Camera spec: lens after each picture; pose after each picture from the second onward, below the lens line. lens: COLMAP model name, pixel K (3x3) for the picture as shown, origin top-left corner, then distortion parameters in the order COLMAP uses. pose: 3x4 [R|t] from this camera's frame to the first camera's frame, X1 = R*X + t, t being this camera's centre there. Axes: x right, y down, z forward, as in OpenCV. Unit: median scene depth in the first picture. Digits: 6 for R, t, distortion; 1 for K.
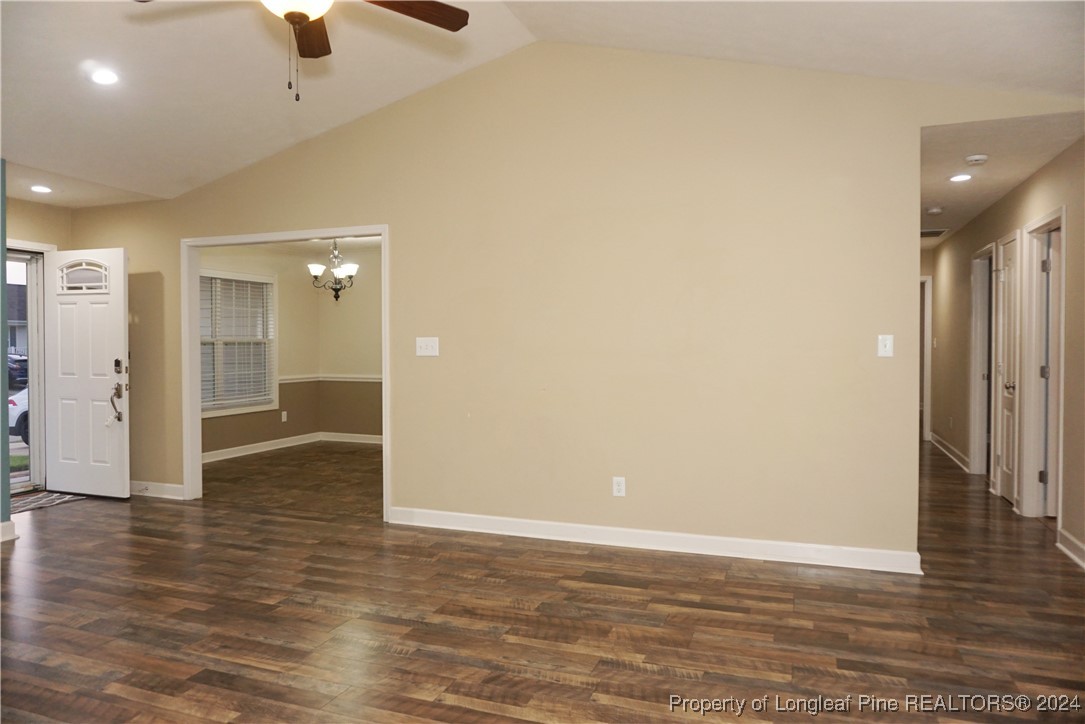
lens RADIAL K [[729.5, 0, 534.3], [0, 729.5, 360.1], [0, 0, 1]] dist [-0.006192, 0.002983]
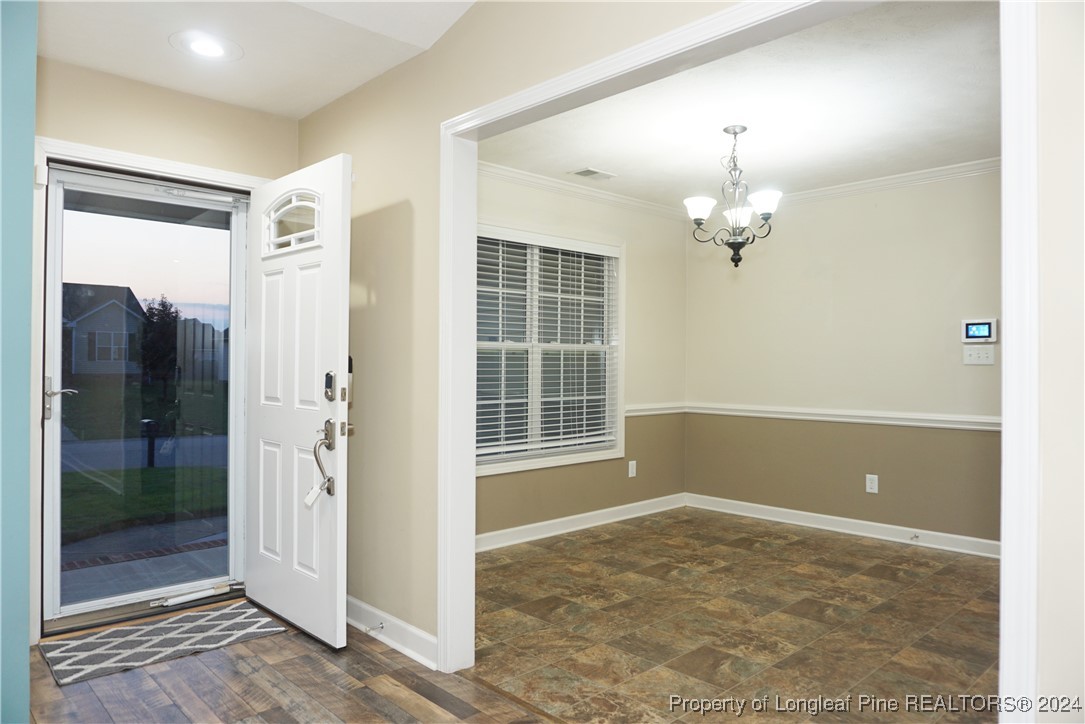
lens RADIAL K [[729.5, 0, 534.3], [0, 729.5, 360.1], [0, 0, 1]] dist [-0.006192, 0.002983]
pose [[0.898885, 0.005504, -0.438151, -0.190803], [-0.017456, 0.999577, -0.023255, -0.000661], [0.437838, 0.028552, 0.898600, 0.523158]]
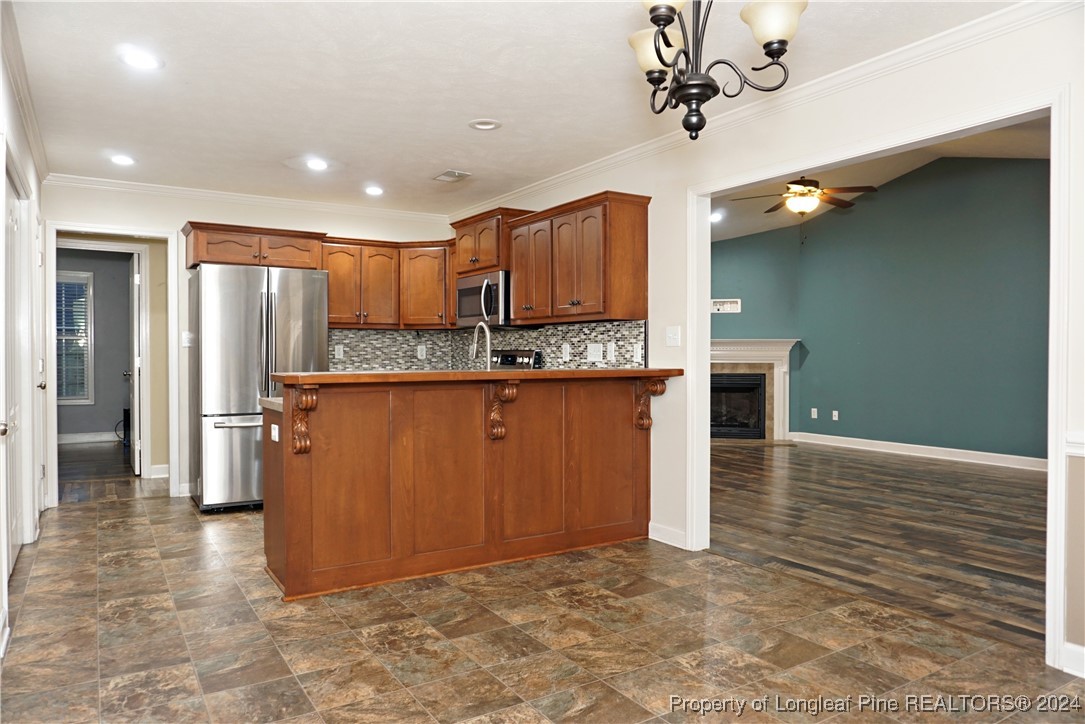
lens RADIAL K [[729.5, 0, 534.3], [0, 729.5, 360.1], [0, 0, 1]] dist [-0.006192, 0.002983]
pose [[-0.799344, -0.005258, 0.600850, -0.420097], [0.014898, 0.999481, 0.028565, -0.014894], [-0.600689, 0.031785, -0.798851, 1.370801]]
